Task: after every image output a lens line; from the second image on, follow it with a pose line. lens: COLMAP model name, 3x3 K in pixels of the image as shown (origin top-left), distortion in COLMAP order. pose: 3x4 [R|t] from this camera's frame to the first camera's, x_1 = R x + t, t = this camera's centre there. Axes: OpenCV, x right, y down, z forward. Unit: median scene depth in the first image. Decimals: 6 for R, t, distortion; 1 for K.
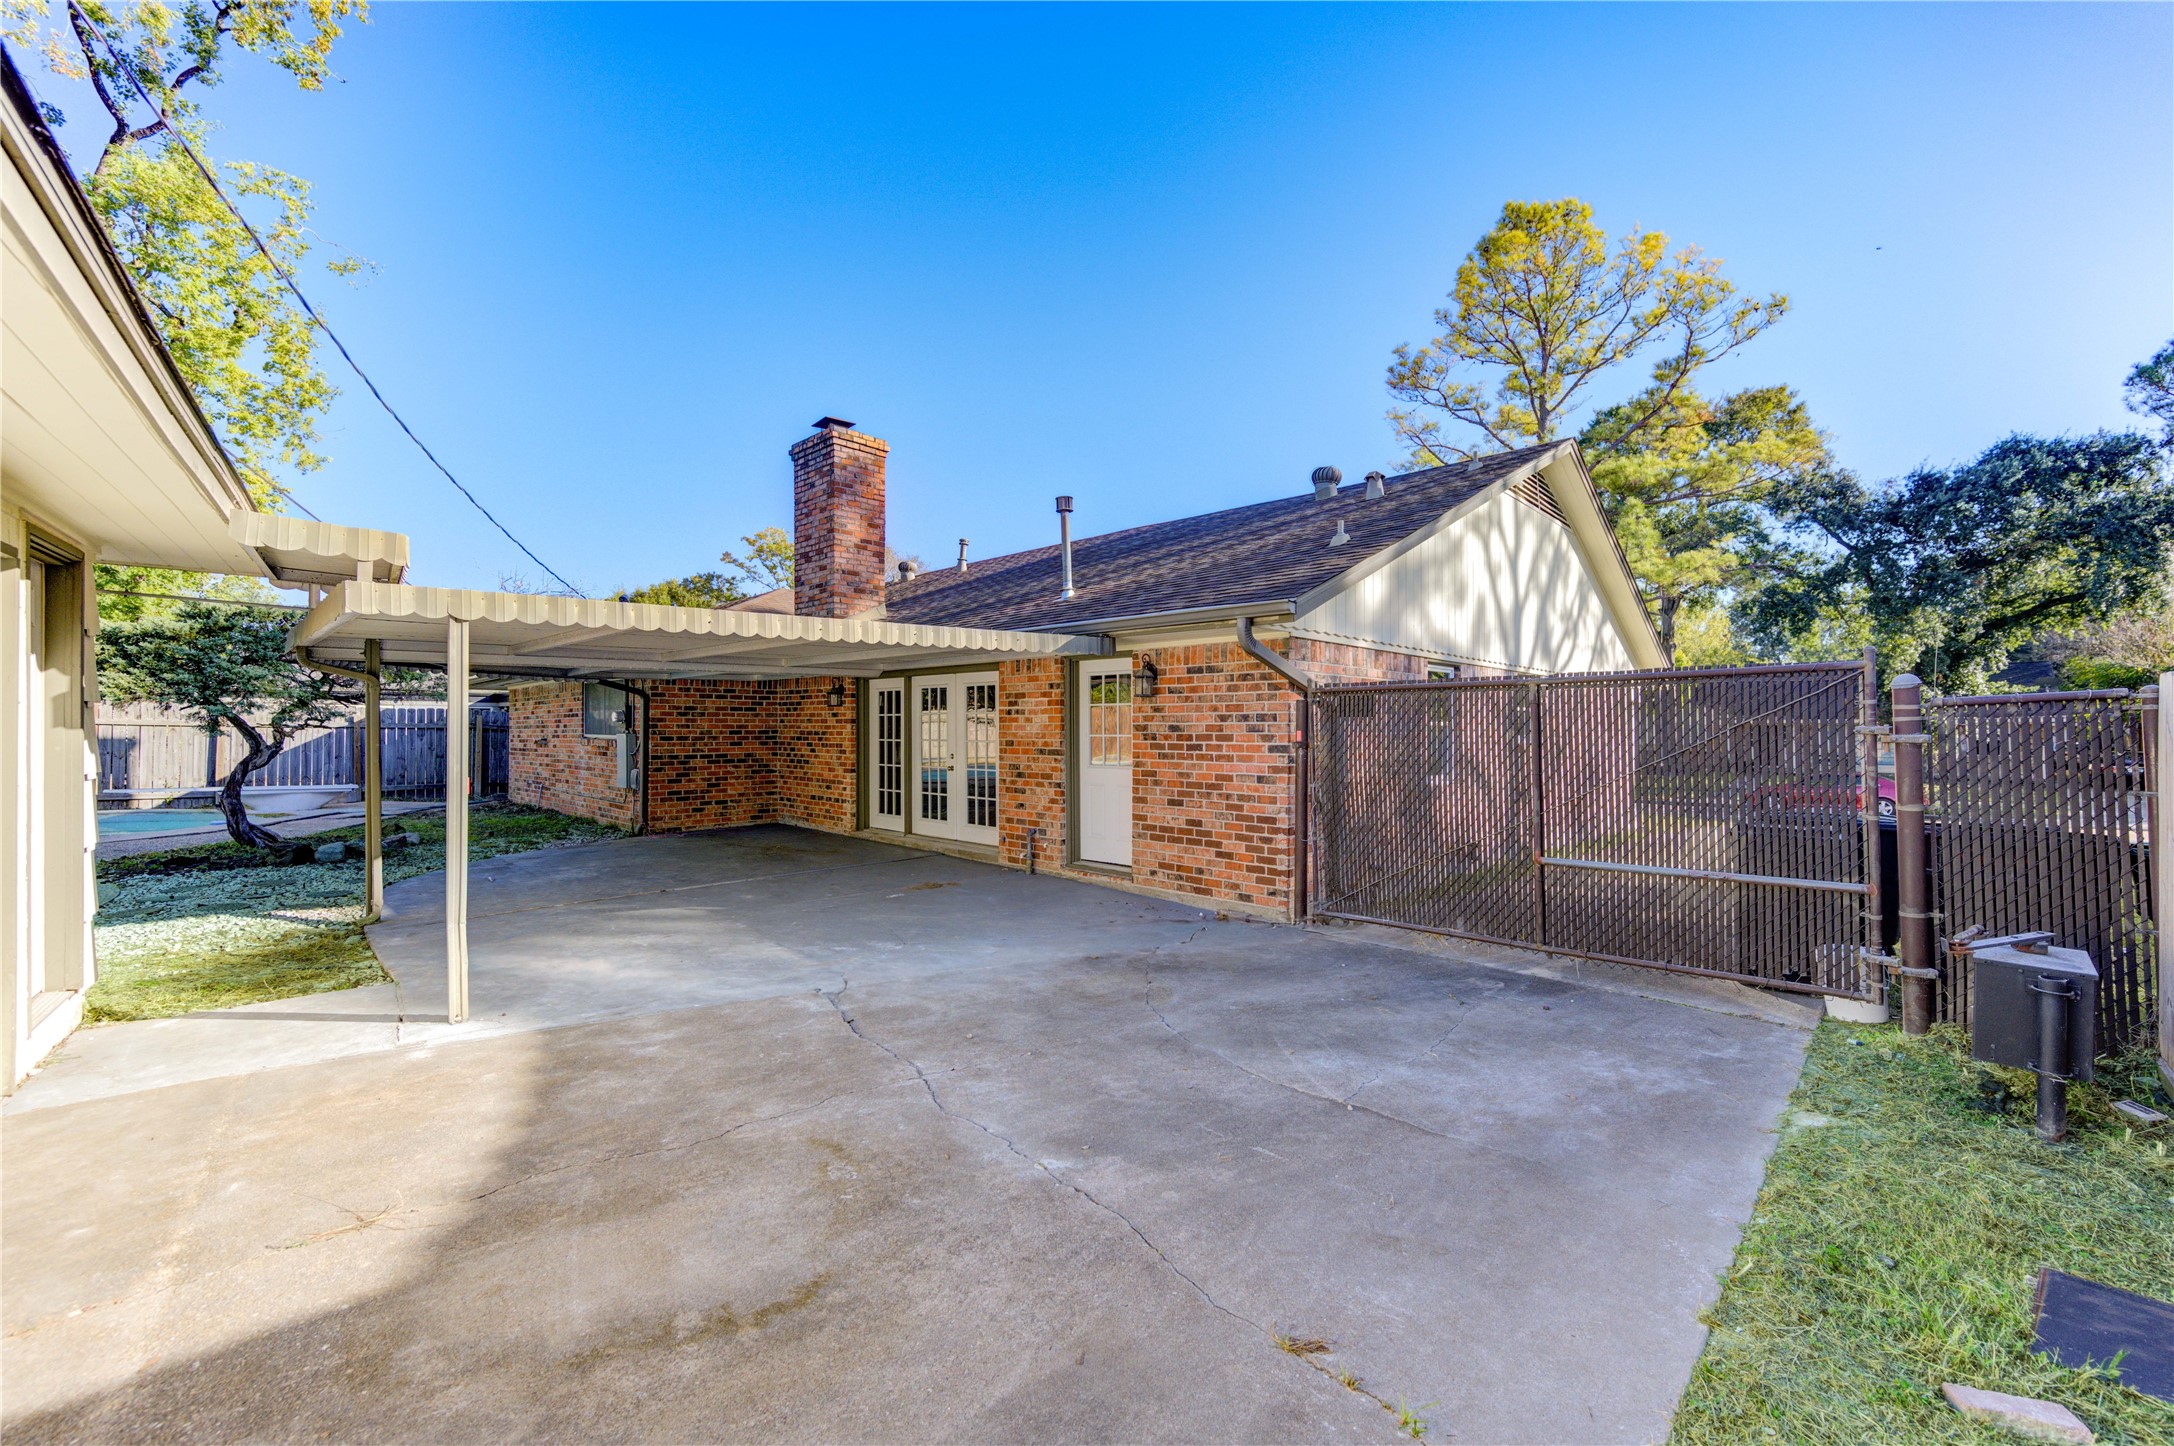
lens RADIAL K [[849.5, 0, 1081.5], [0, 849.5, 723.4], [0, 0, 1]] dist [0.003218, -0.000273]
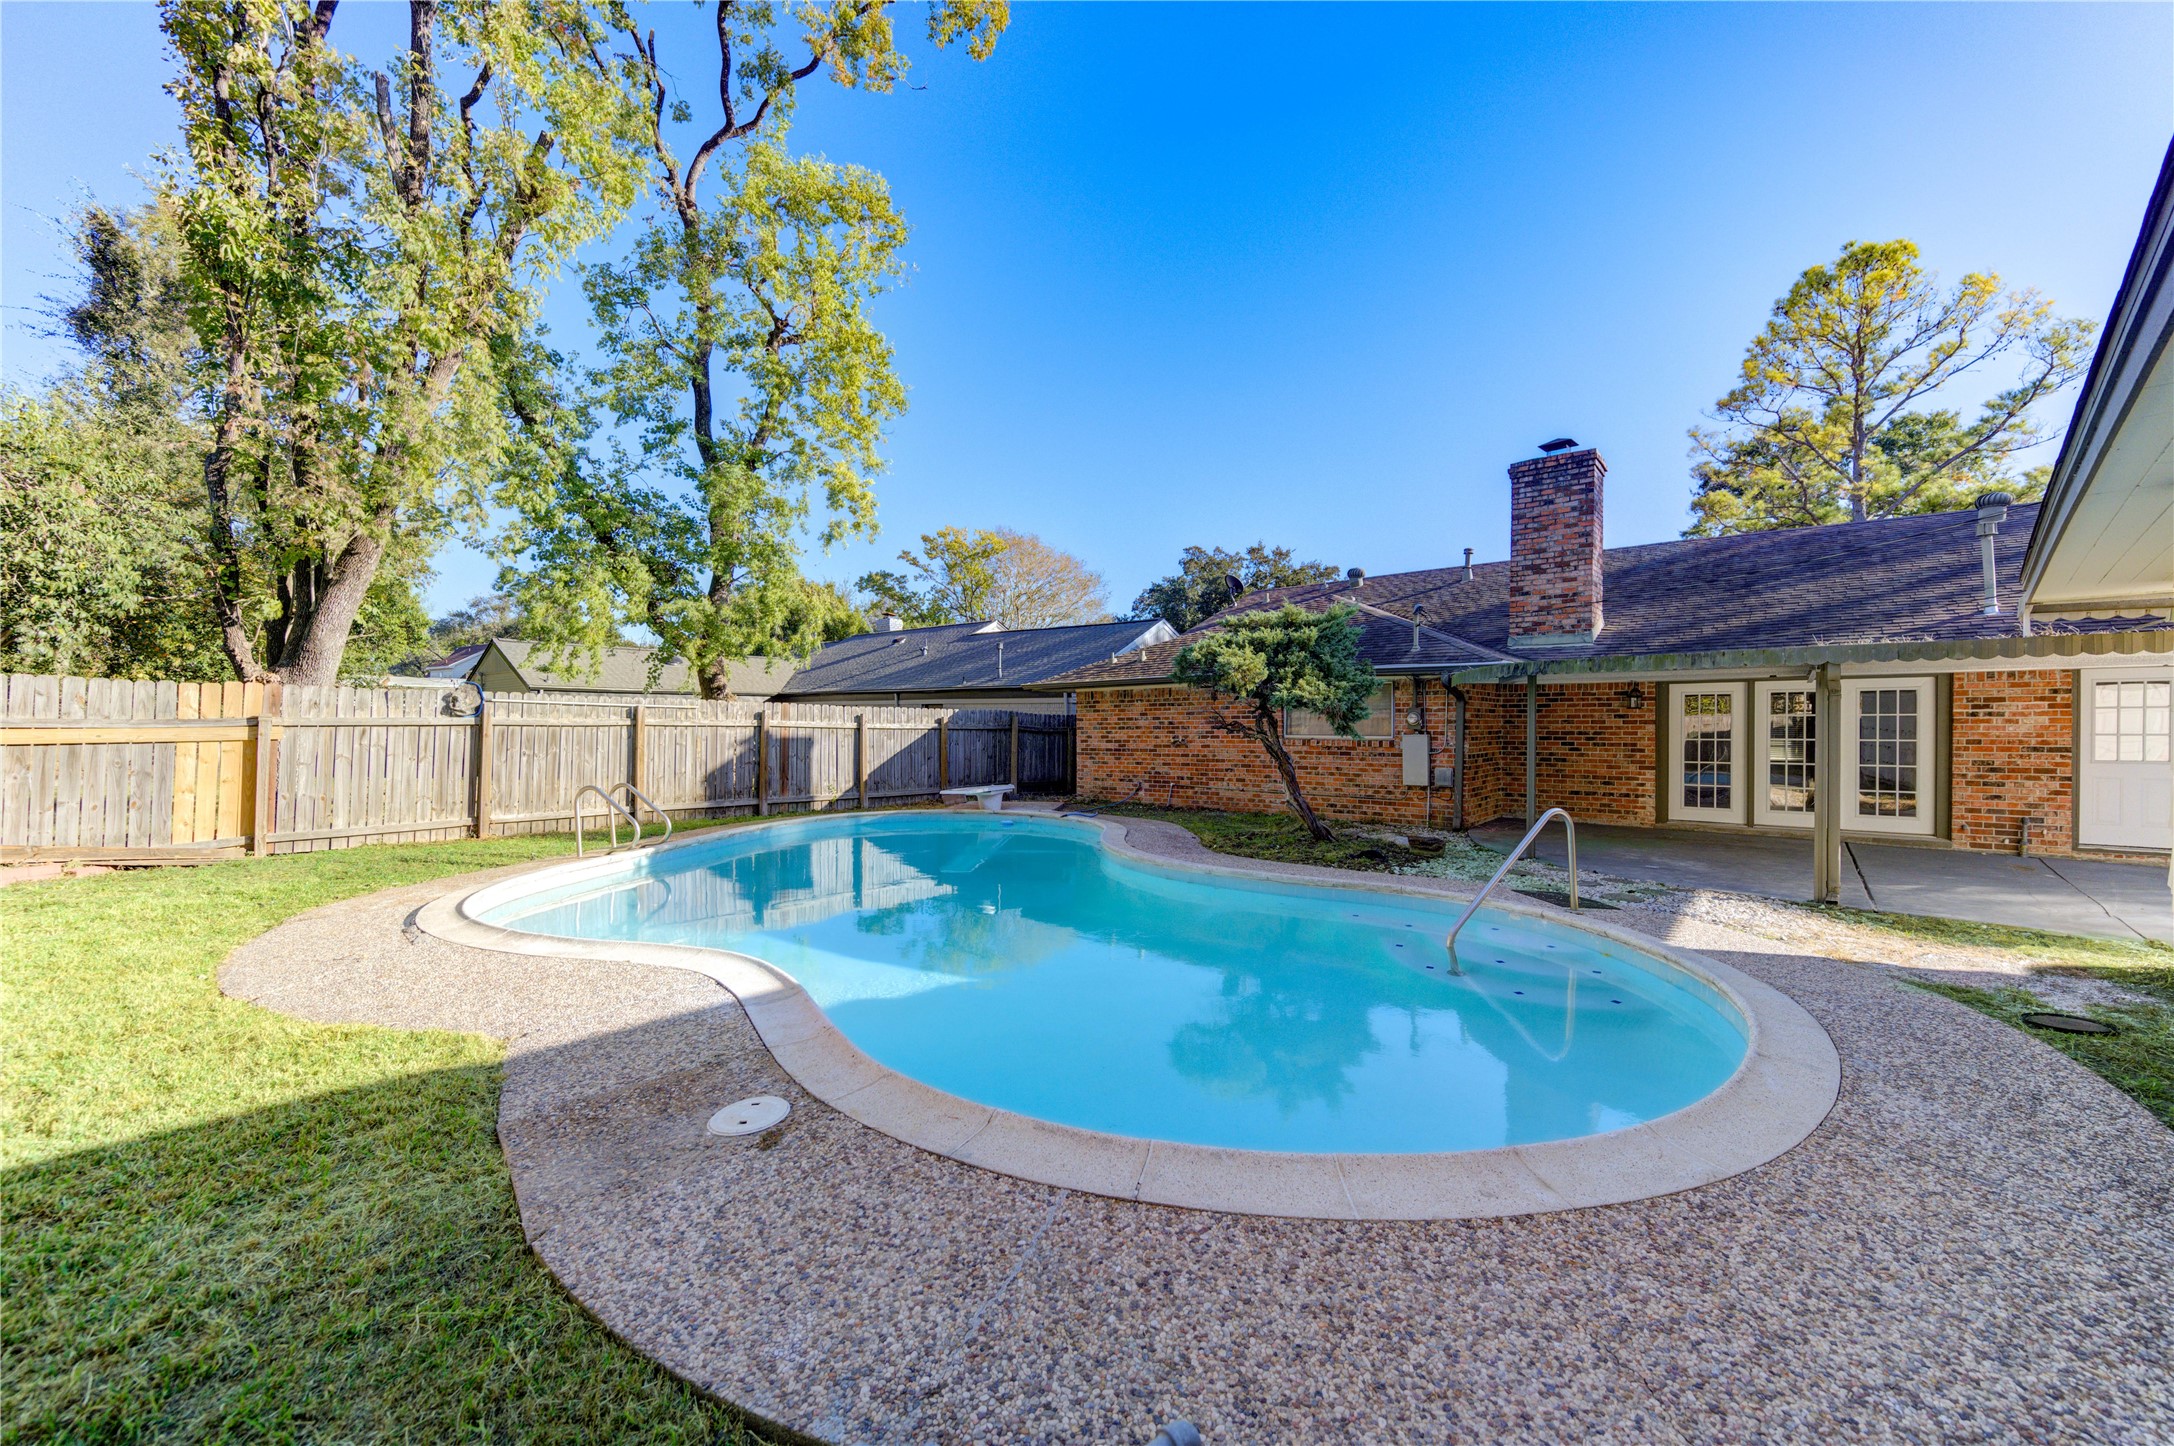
lens RADIAL K [[849.5, 0, 1084.3], [0, 849.5, 731.3], [0, 0, 1]] dist [0.003218, -0.000273]
pose [[0.997210, -0.003904, 0.074541, -1.109494], [0.002989, 0.999919, 0.012391, -0.006852], [-0.074583, -0.012134, 0.997141, -0.031637]]
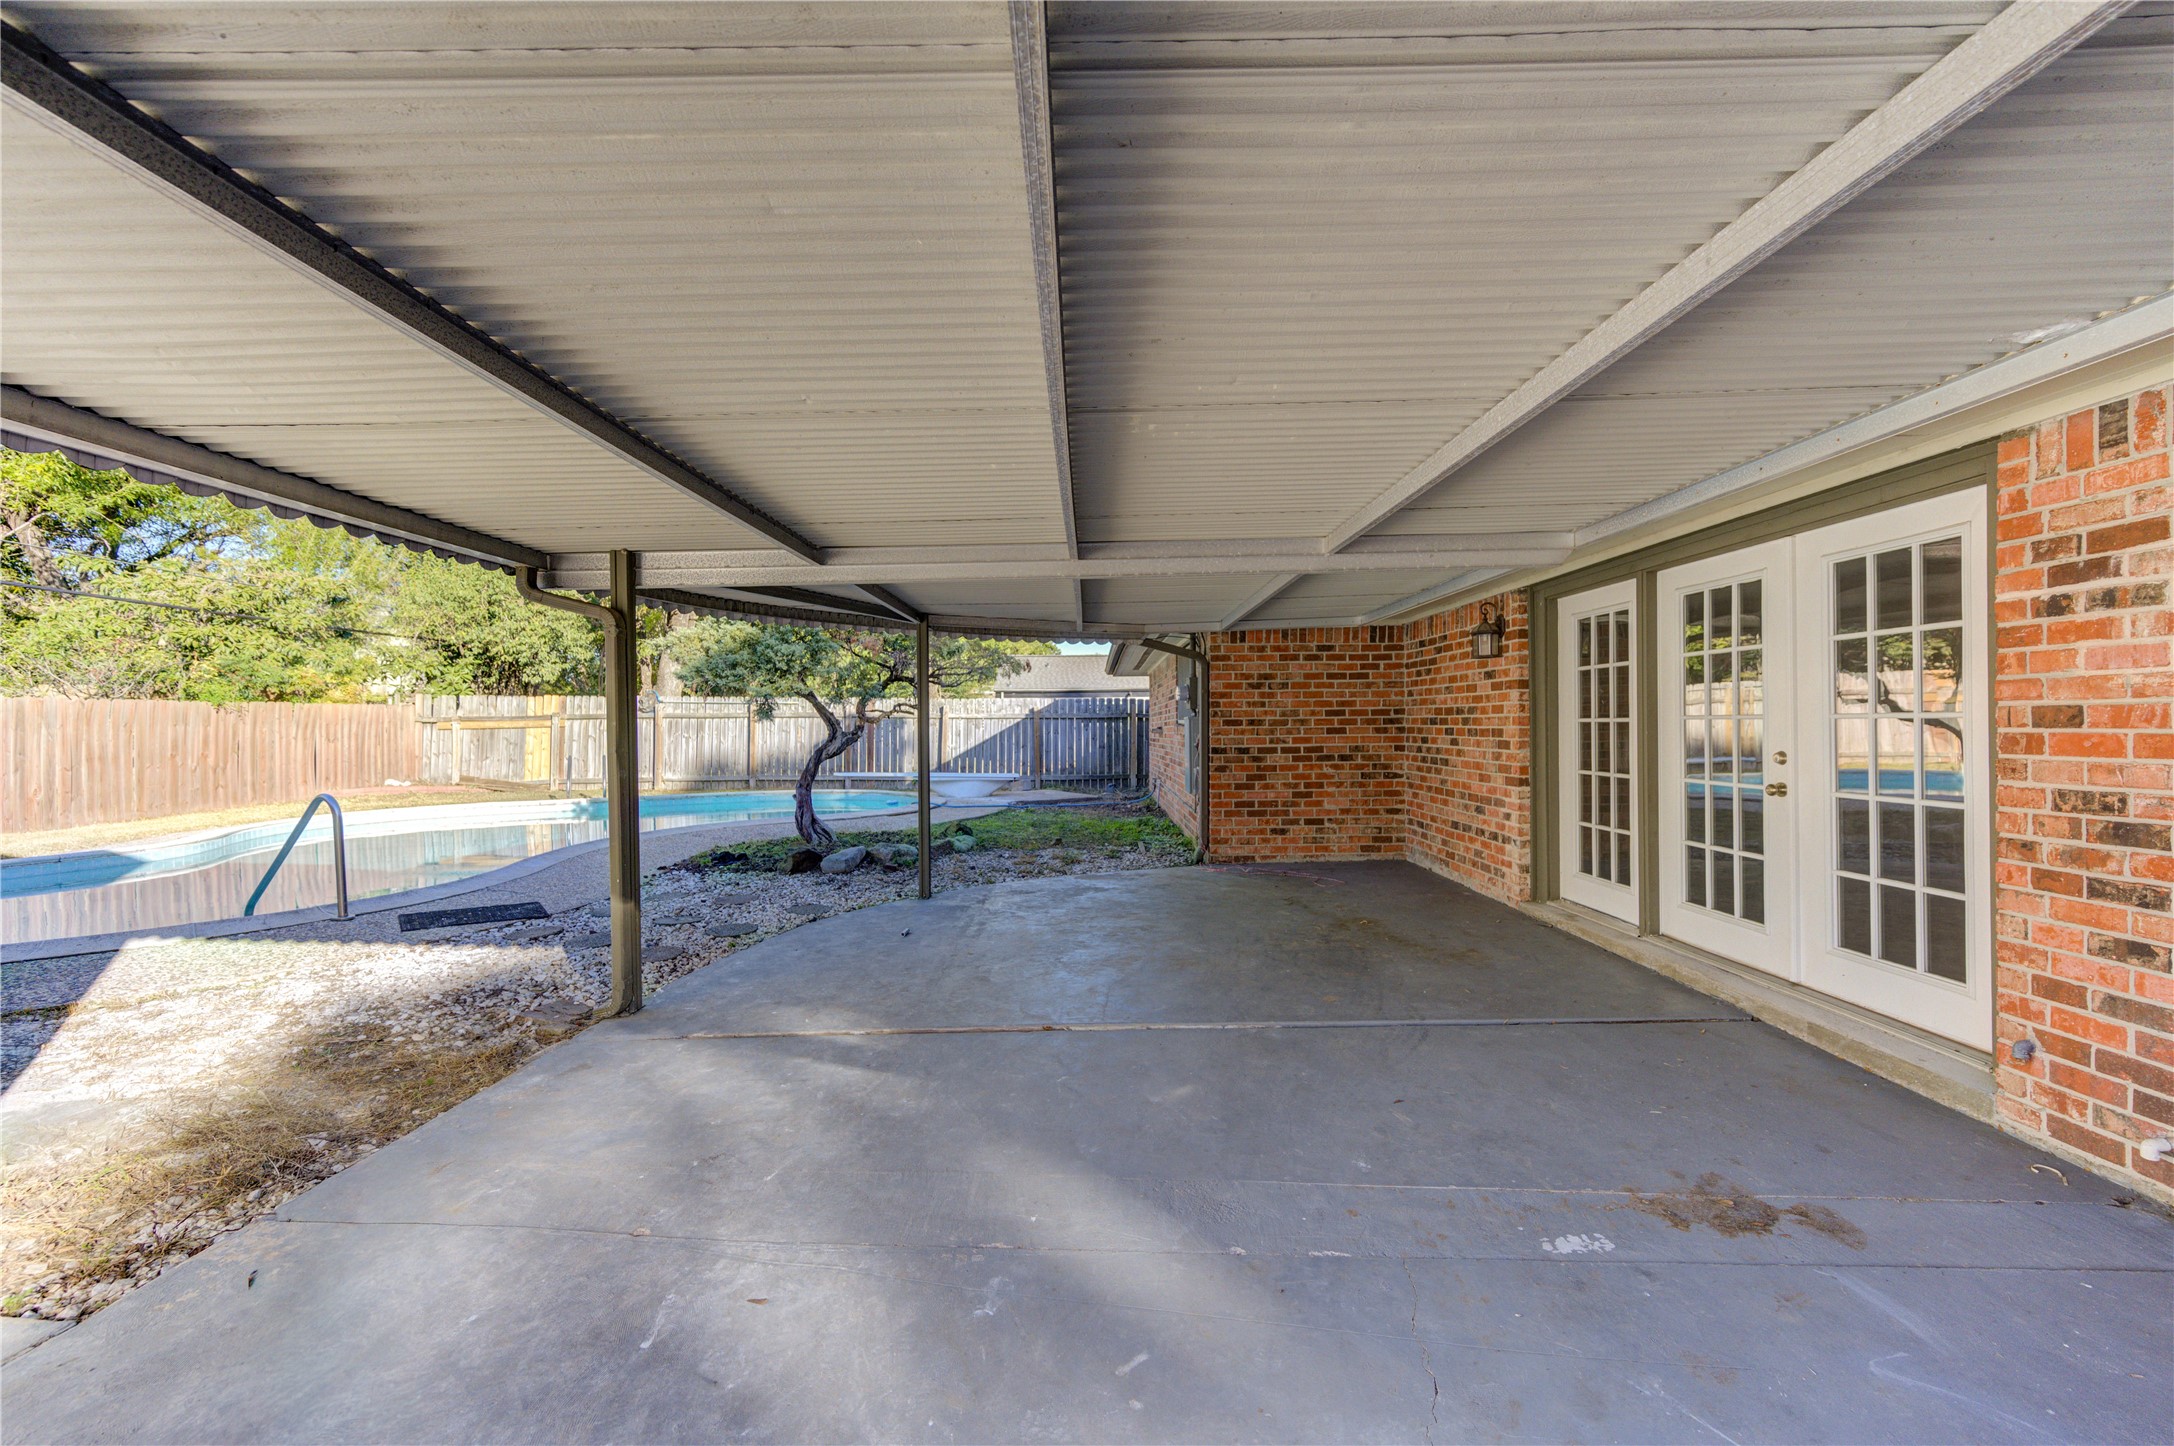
lens RADIAL K [[849.5, 0, 1102.9], [0, 849.5, 733.4], [0, 0, 1]] dist [0.003218, -0.000273]
pose [[0.707862, -0.001729, -0.706348, -0.090342], [0.015005, 0.999808, 0.012590, 0.016975], [0.706191, -0.019511, 0.707753, 0.475733]]
